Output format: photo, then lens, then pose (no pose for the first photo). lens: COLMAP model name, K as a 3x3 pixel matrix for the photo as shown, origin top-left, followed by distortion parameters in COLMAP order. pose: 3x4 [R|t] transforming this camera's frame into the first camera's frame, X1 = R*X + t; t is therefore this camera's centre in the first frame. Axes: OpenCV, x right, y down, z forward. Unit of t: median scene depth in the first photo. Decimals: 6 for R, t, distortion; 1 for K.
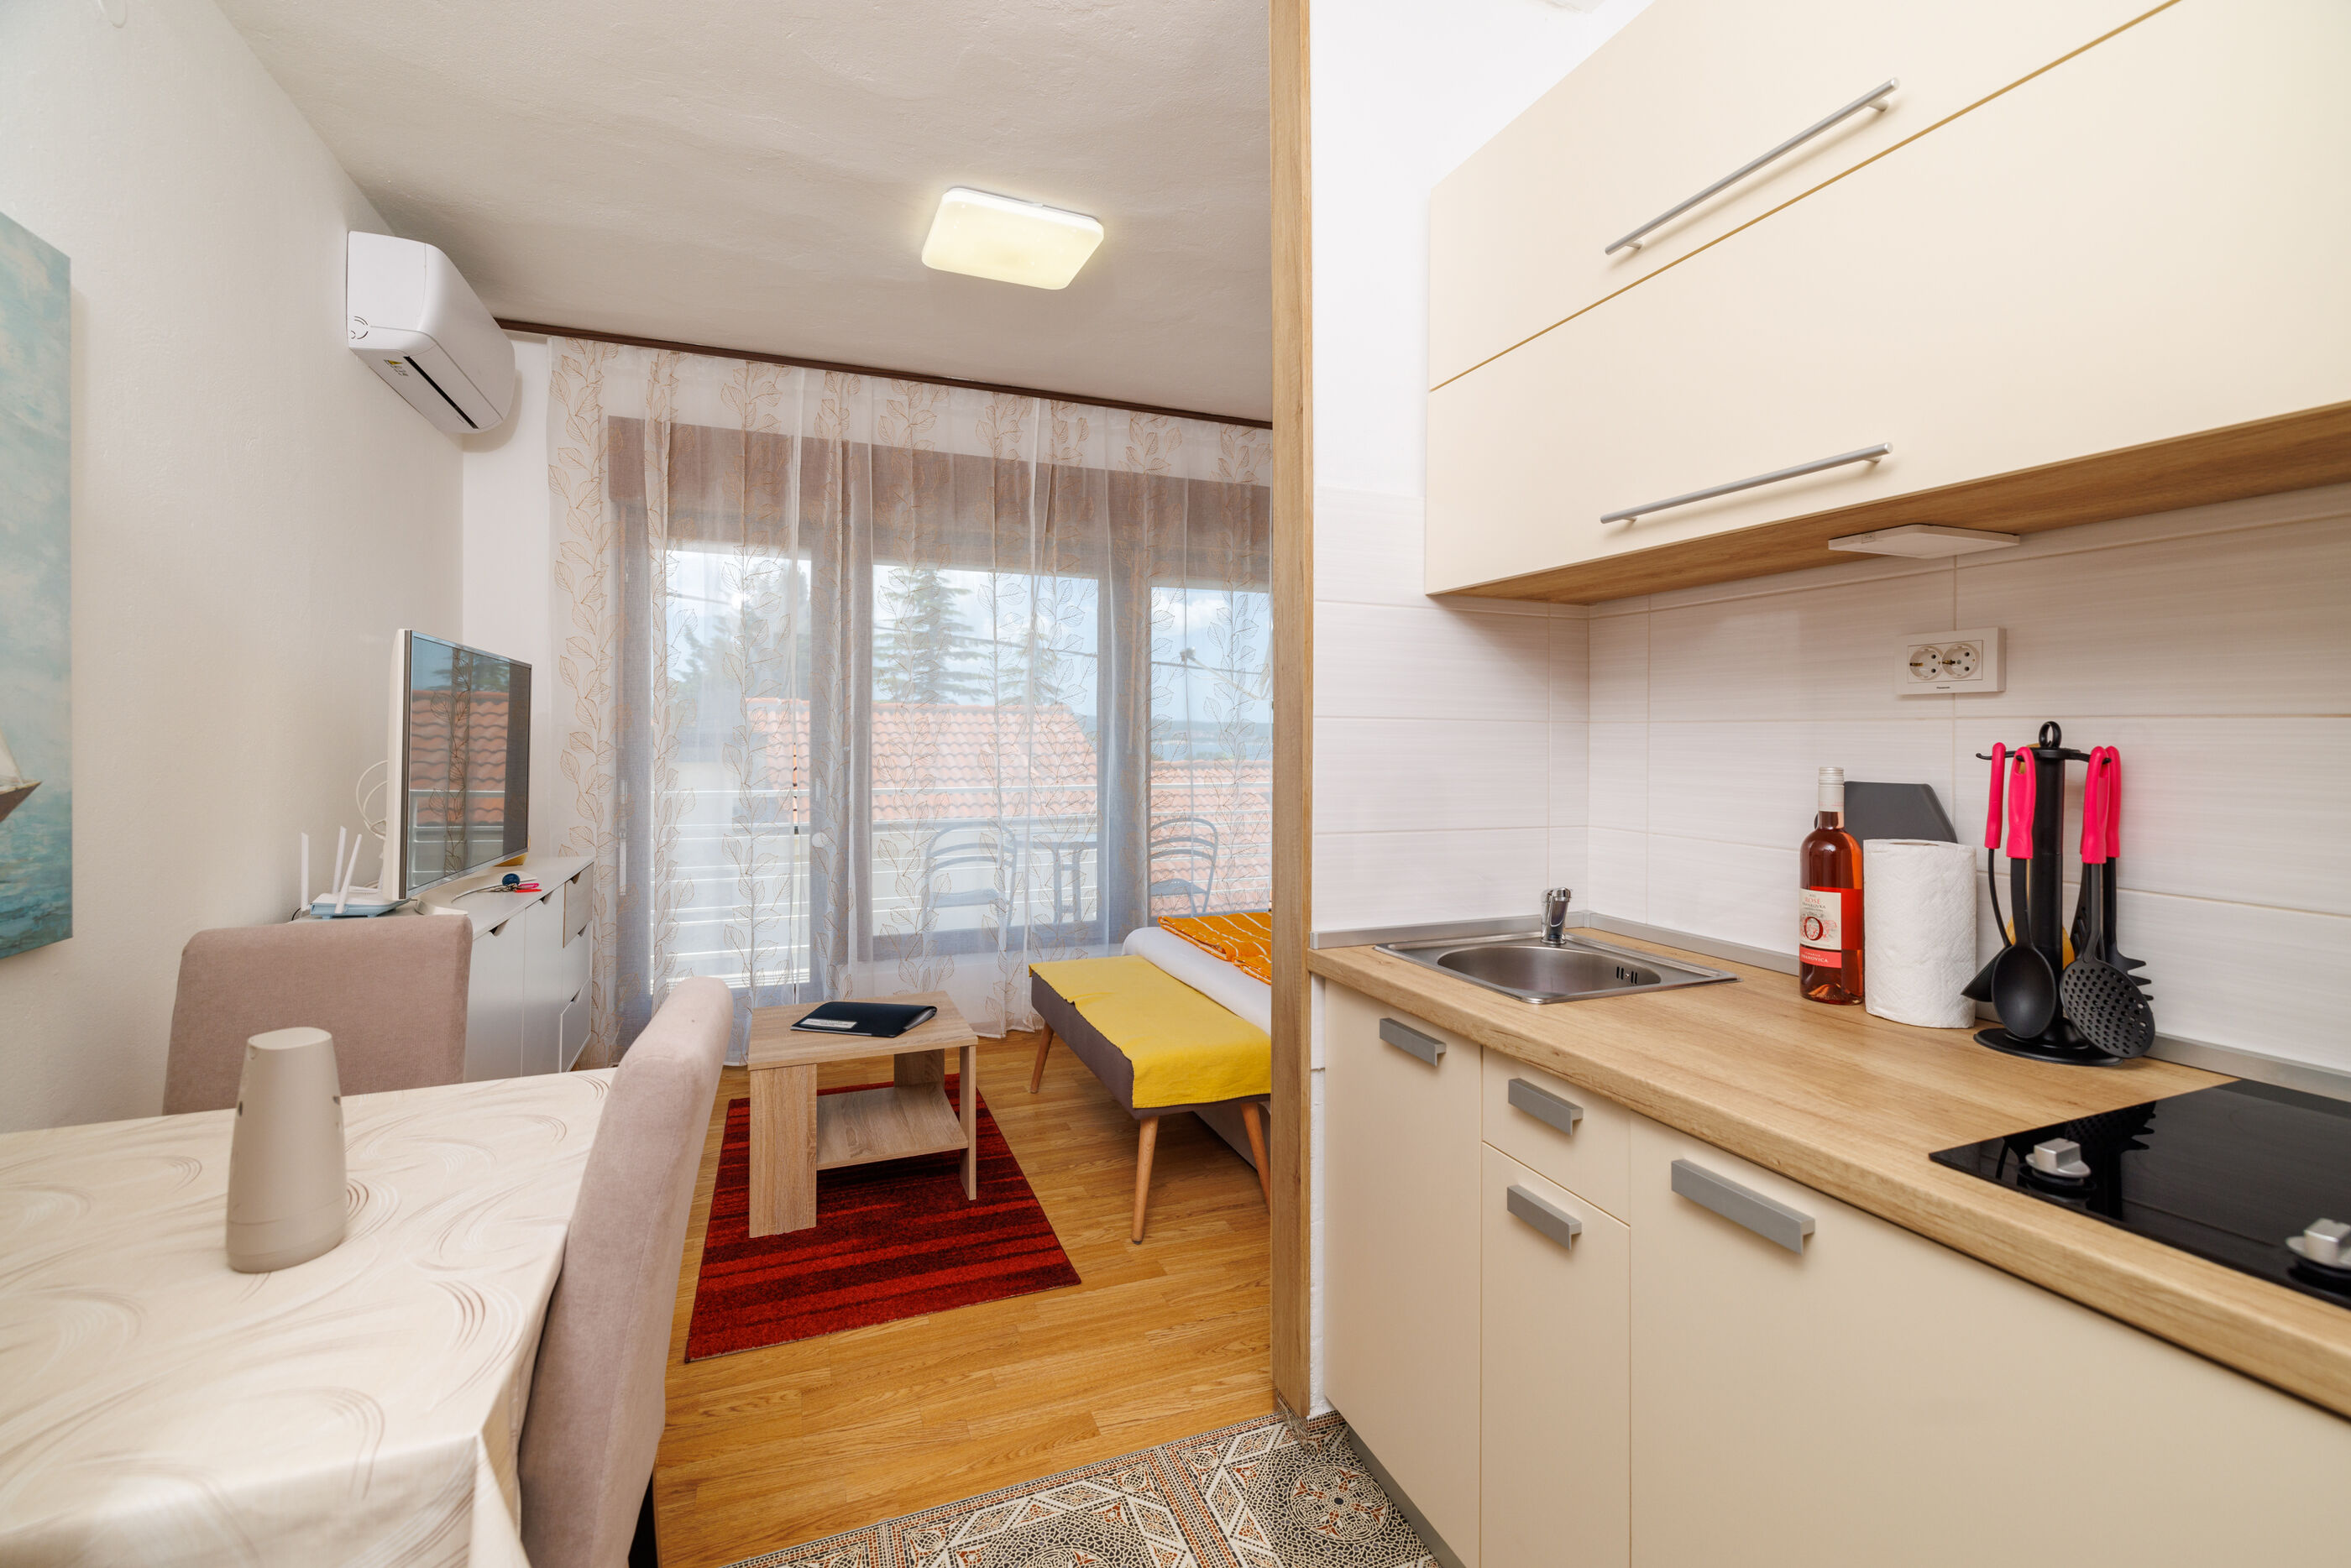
lens RADIAL K [[1011.1, 0, 1181.4], [0, 1011.1, 737.8], [0, 0, 1]] dist [-0.000938, 0.000055]
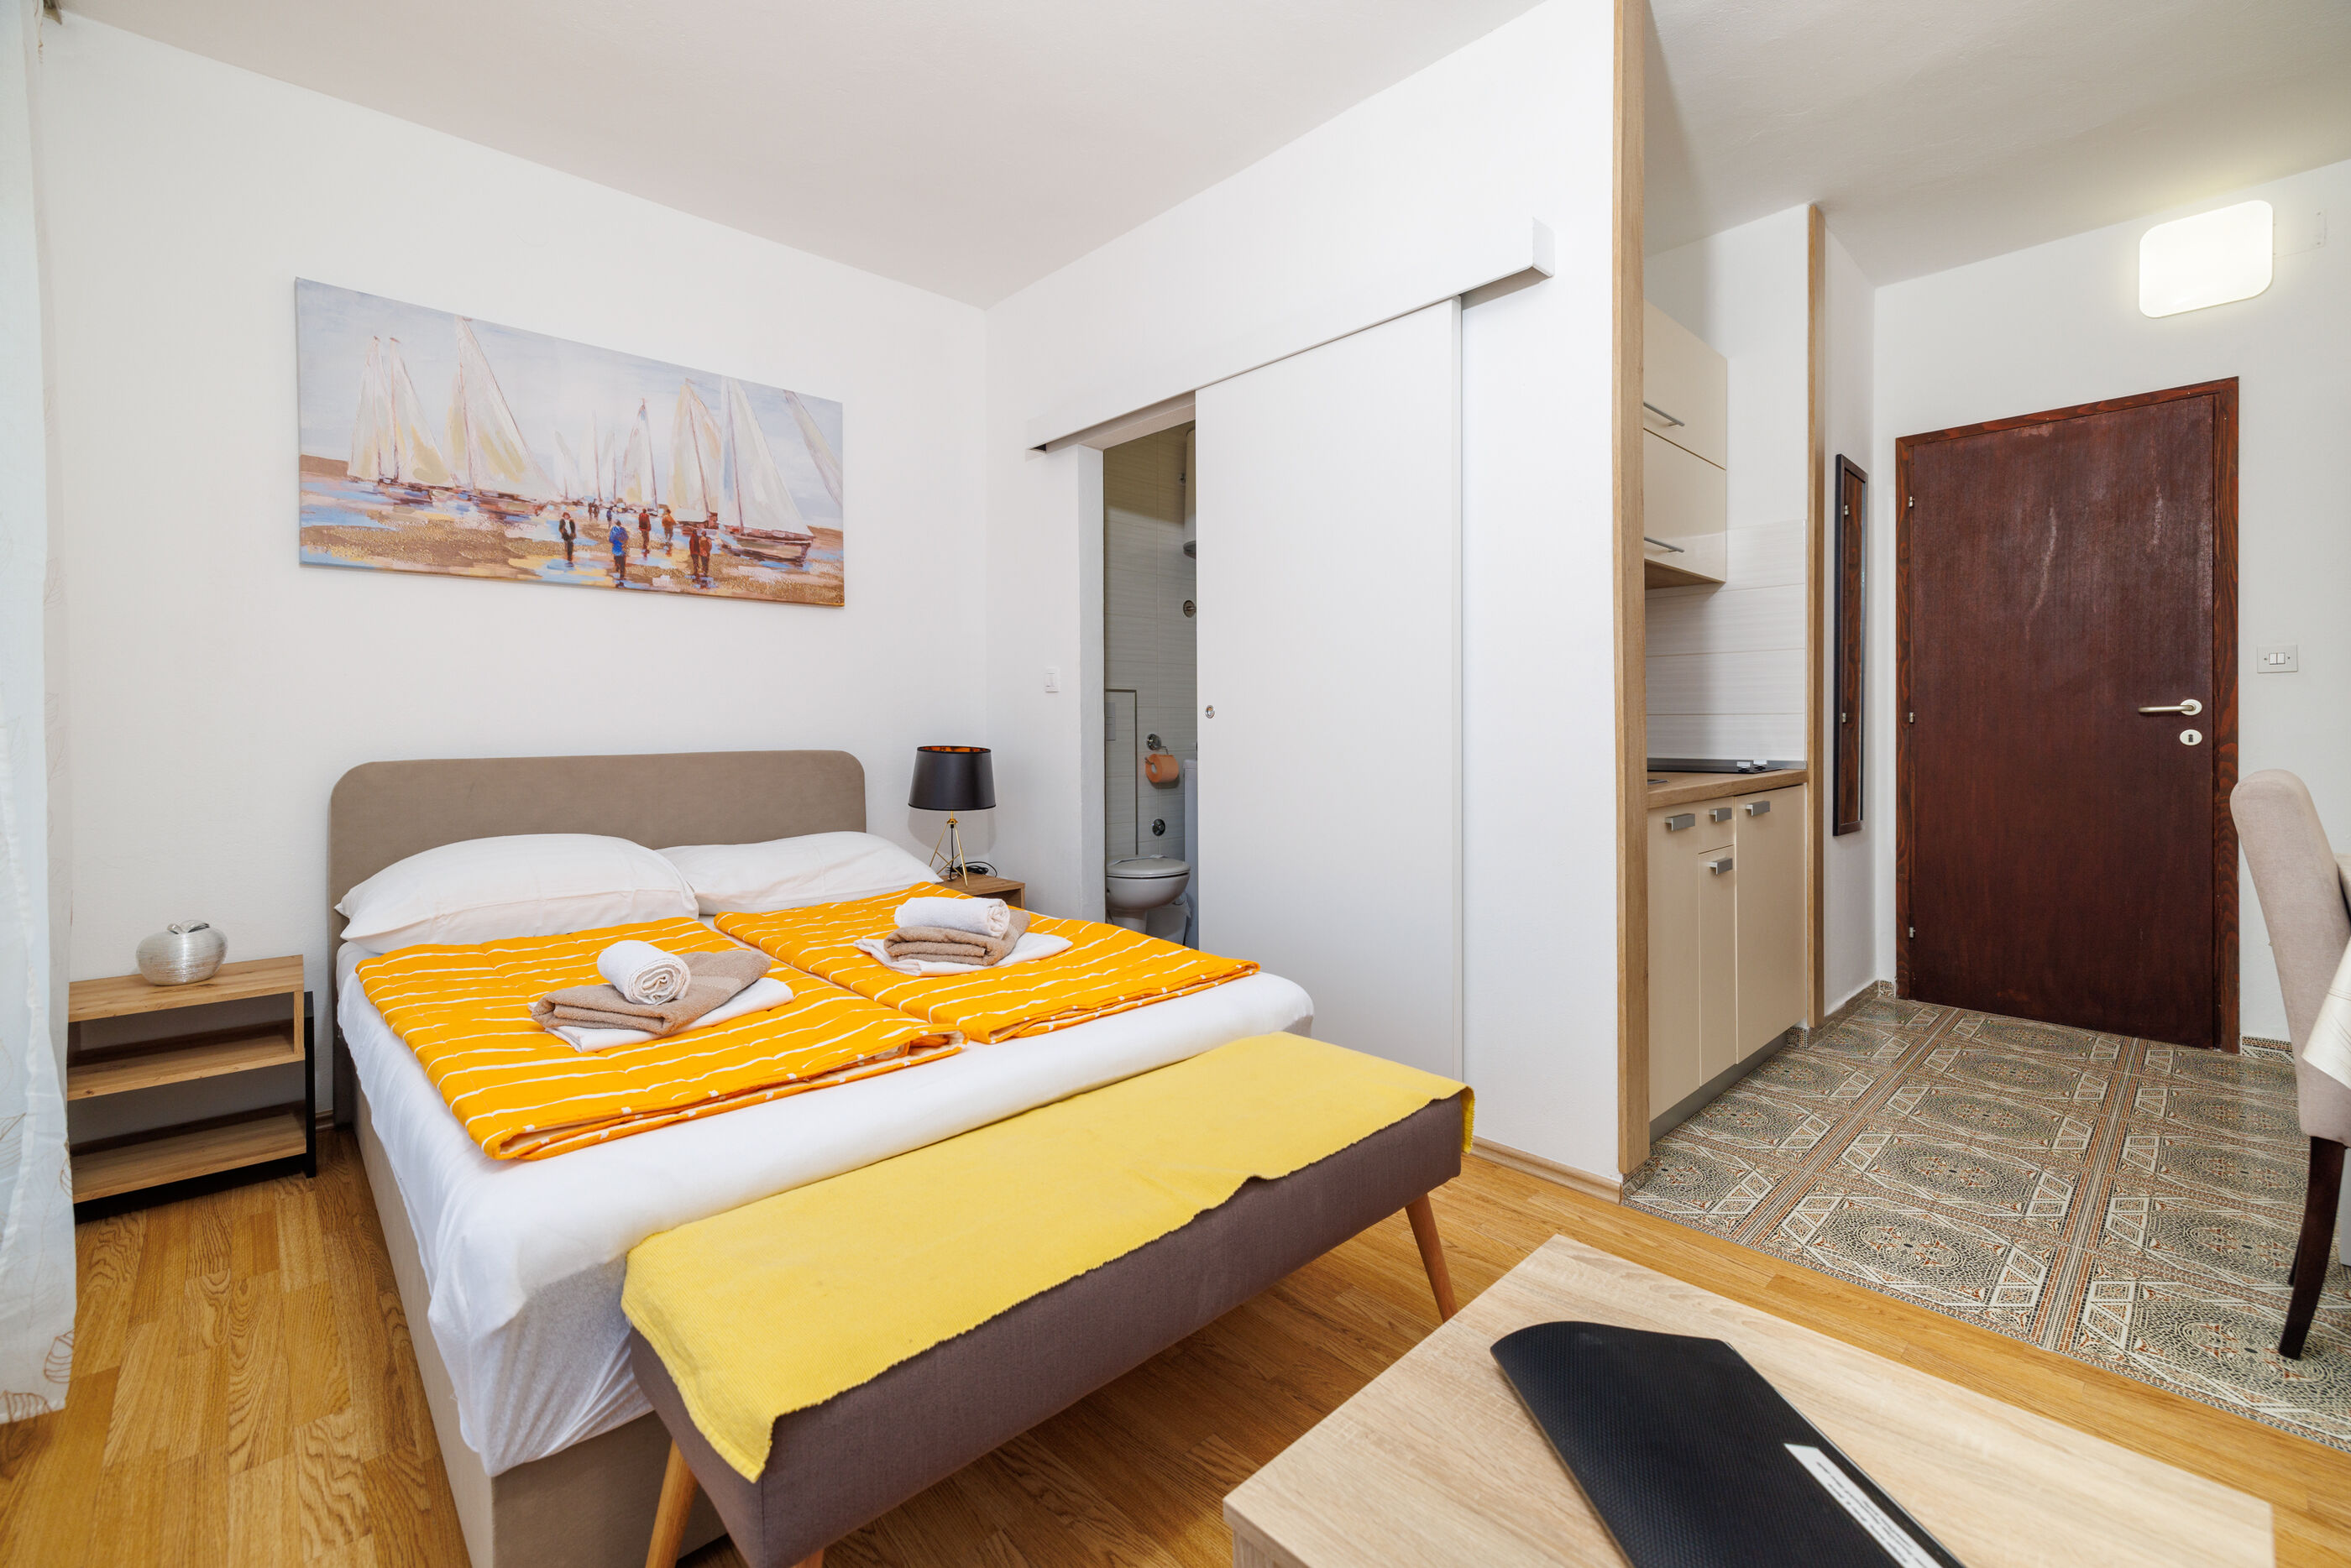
lens RADIAL K [[1003.8, 0, 1172.7], [0, 1003.8, 733.5], [0, 0, 1]] dist [0.000790, 0.000003]
pose [[-0.373288, -0.008162, 0.927680, -0.394074], [0.006522, 0.999914, 0.011421, 0.053188], [-0.927693, 0.010314, -0.373203, 0.955575]]
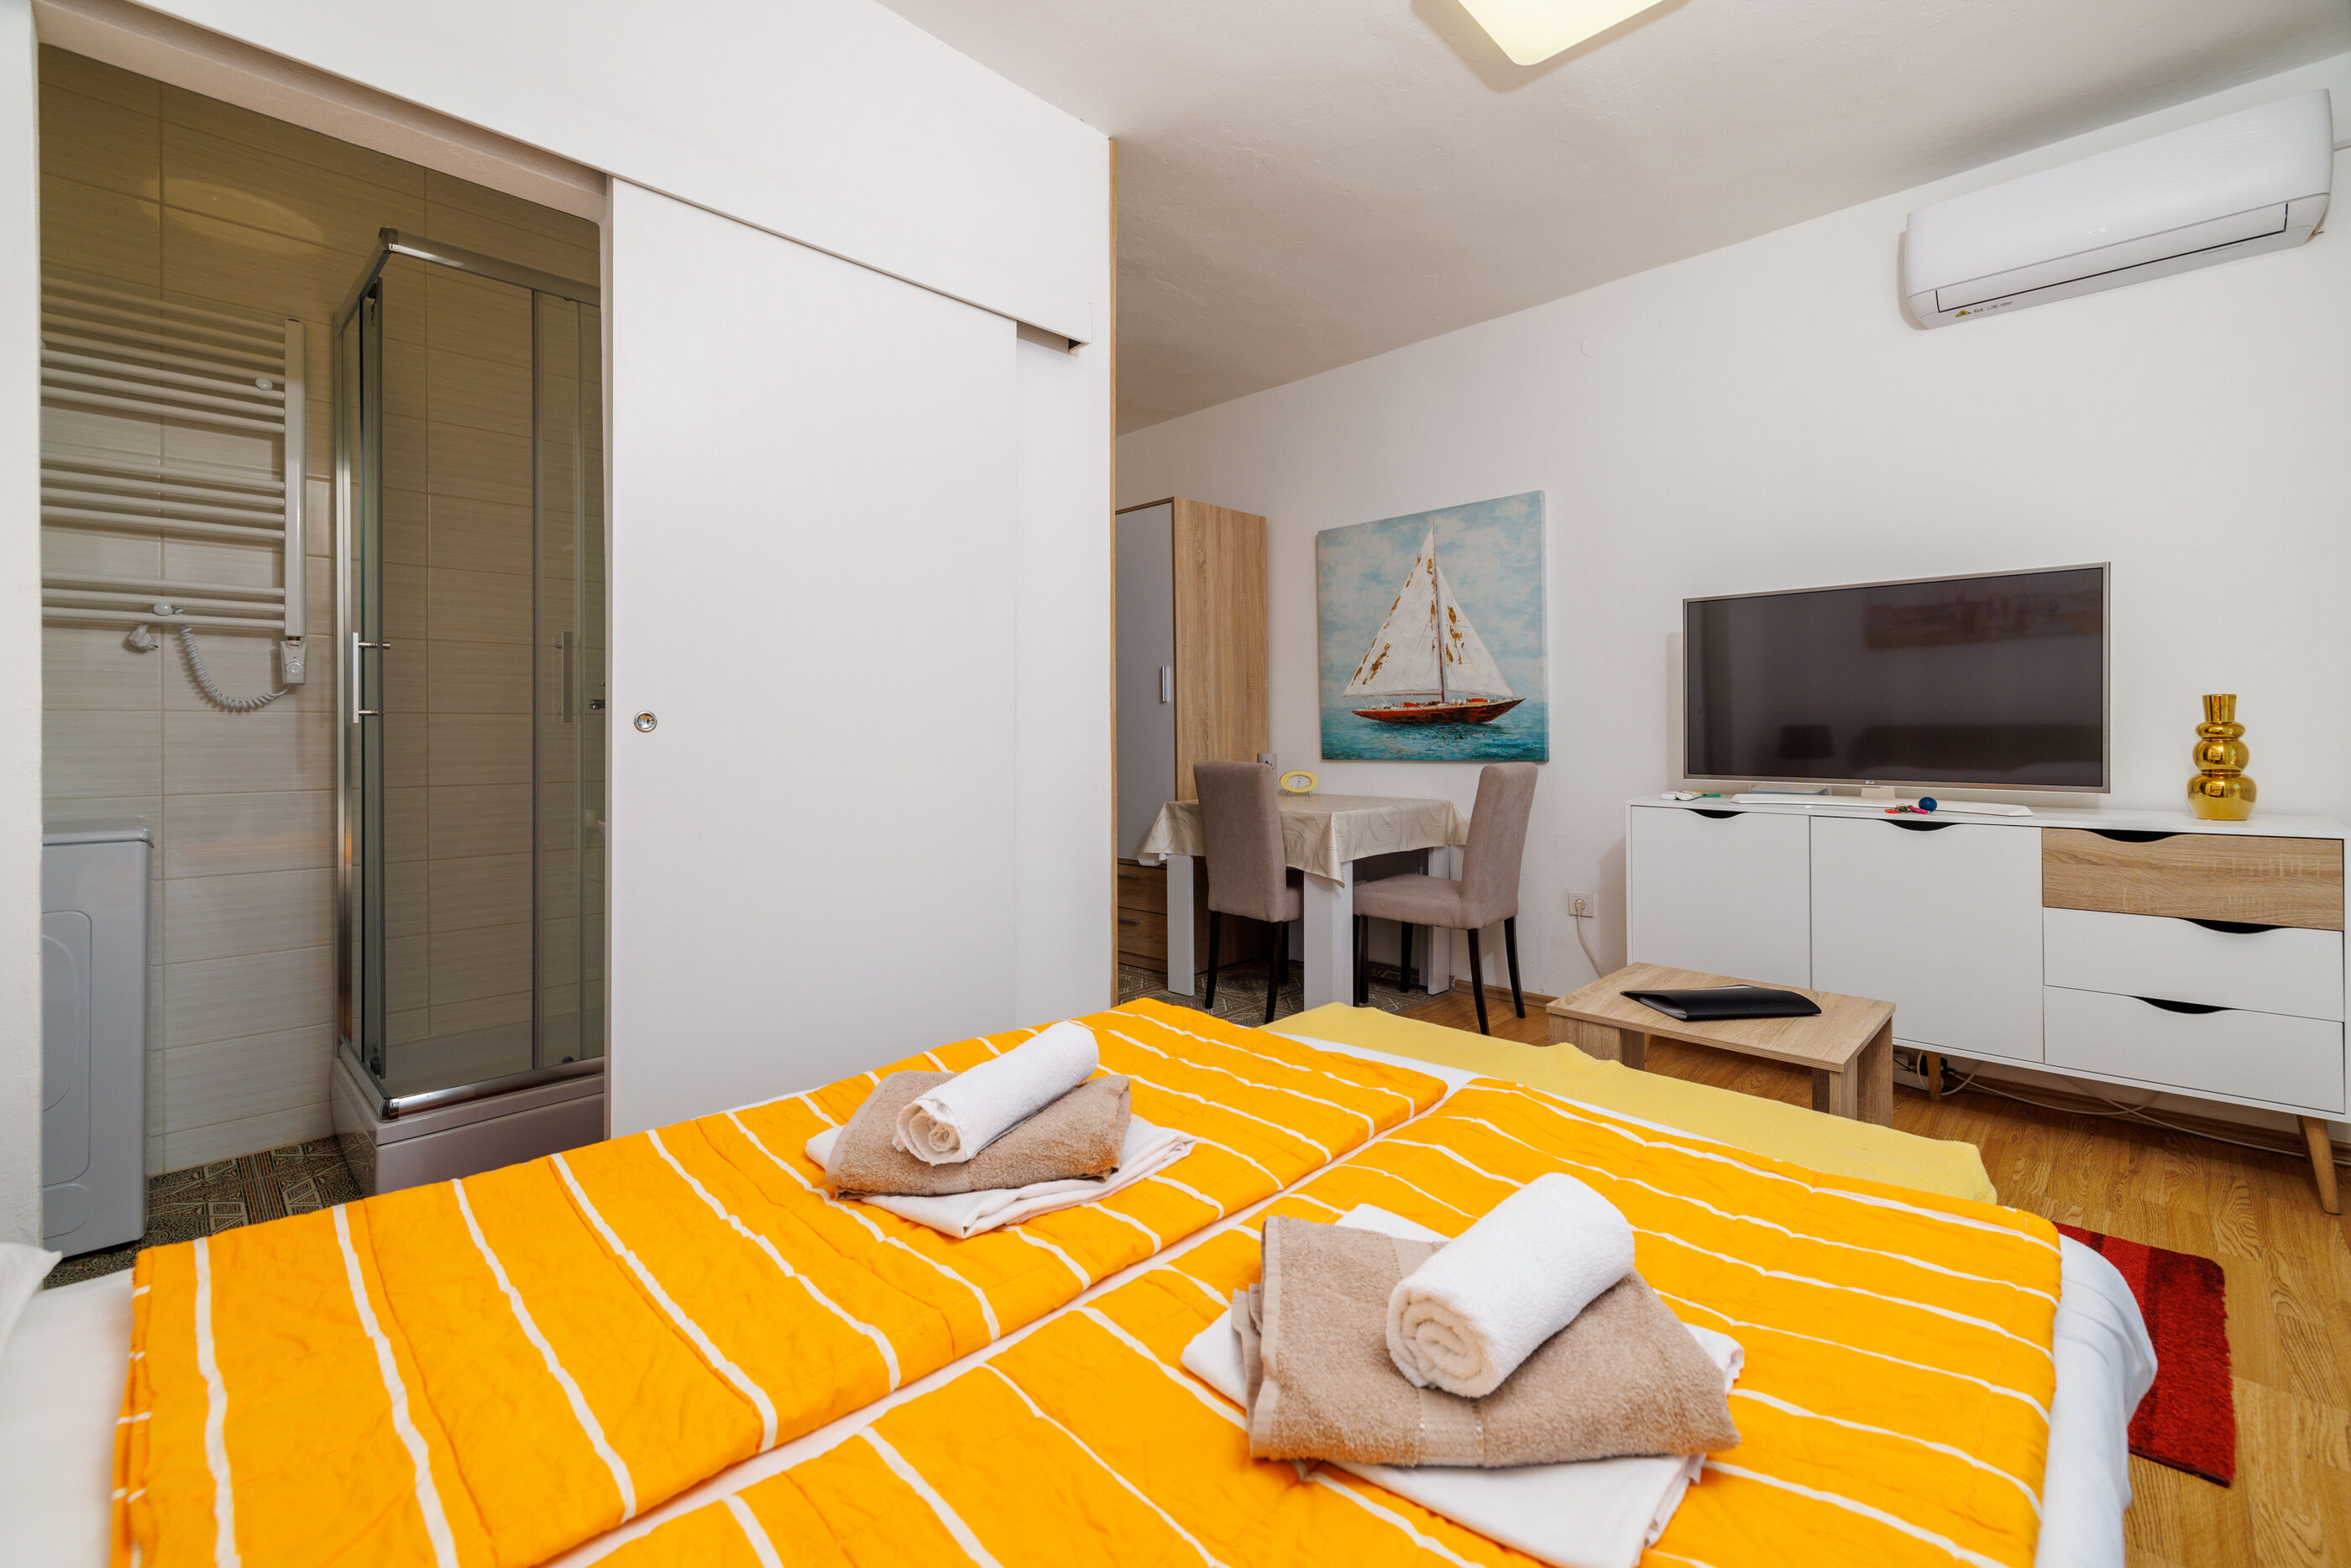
lens RADIAL K [[976.1, 0, 1132.0], [0, 976.1, 732.4], [0, 0, 1]] dist [-0.000719, -0.000024]
pose [[-0.929293, 0.001136, -0.369341, 0.298032], [0.000943, 0.999999, 0.000704, 0.050242], [0.369342, 0.000306, -0.929294, 1.157689]]
